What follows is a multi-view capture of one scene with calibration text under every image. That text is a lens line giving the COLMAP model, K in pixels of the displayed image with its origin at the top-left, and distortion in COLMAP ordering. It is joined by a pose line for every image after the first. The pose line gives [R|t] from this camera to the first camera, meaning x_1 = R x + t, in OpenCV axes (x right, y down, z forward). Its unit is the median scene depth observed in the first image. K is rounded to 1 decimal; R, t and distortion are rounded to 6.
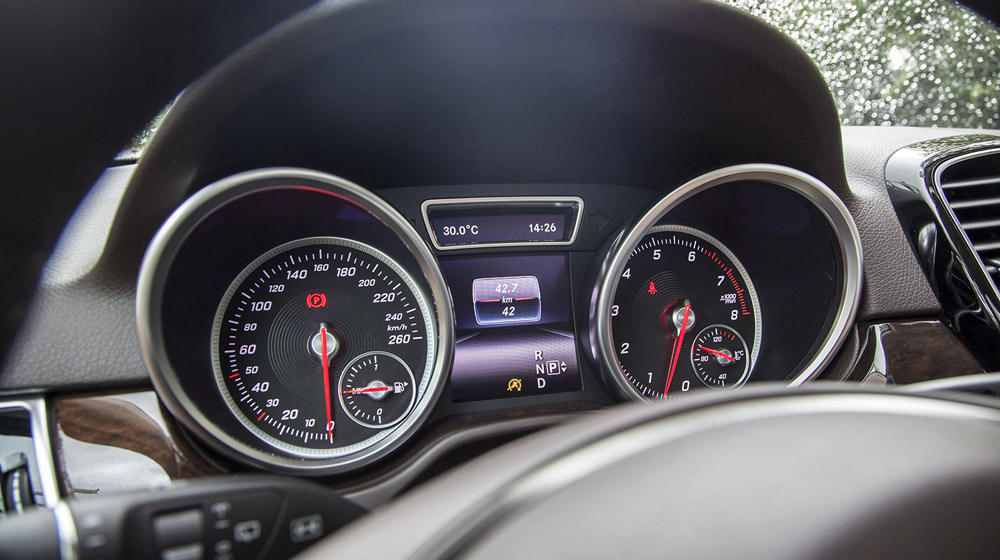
lens RADIAL K [[689.9, 0, 500.0], [0, 689.9, 280.0], [0, 0, 1]] dist [-0.087527, 0.002440]
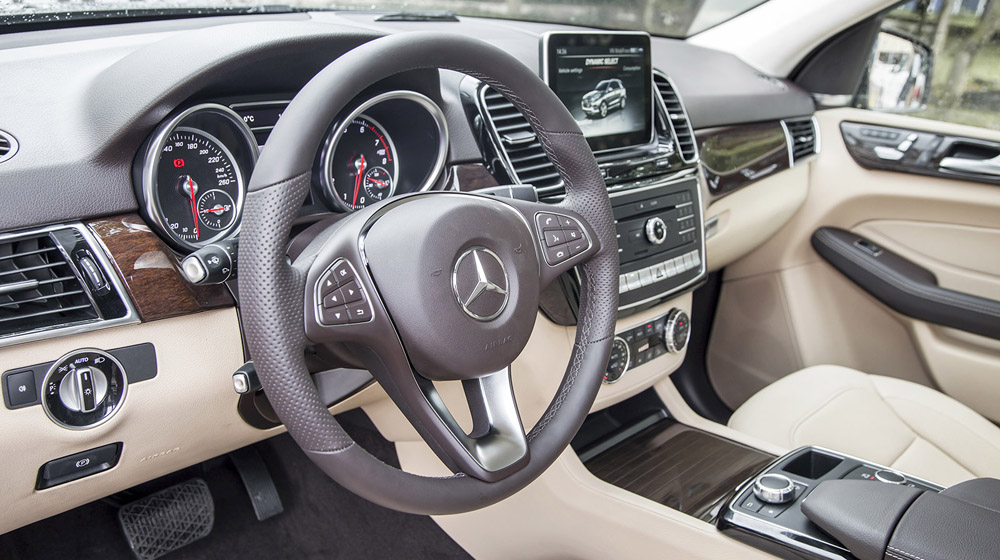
lens RADIAL K [[1030.0, 0, 500.0], [0, 1030.0, 280.0], [0, 0, 1]] dist [-0.004433, -0.004113]
pose [[0.848095, -0.094725, 0.521308, -0.976235], [-0.012591, 0.980008, 0.198557, -0.212946], [-0.529695, -0.174959, 0.829947, -1.716435]]
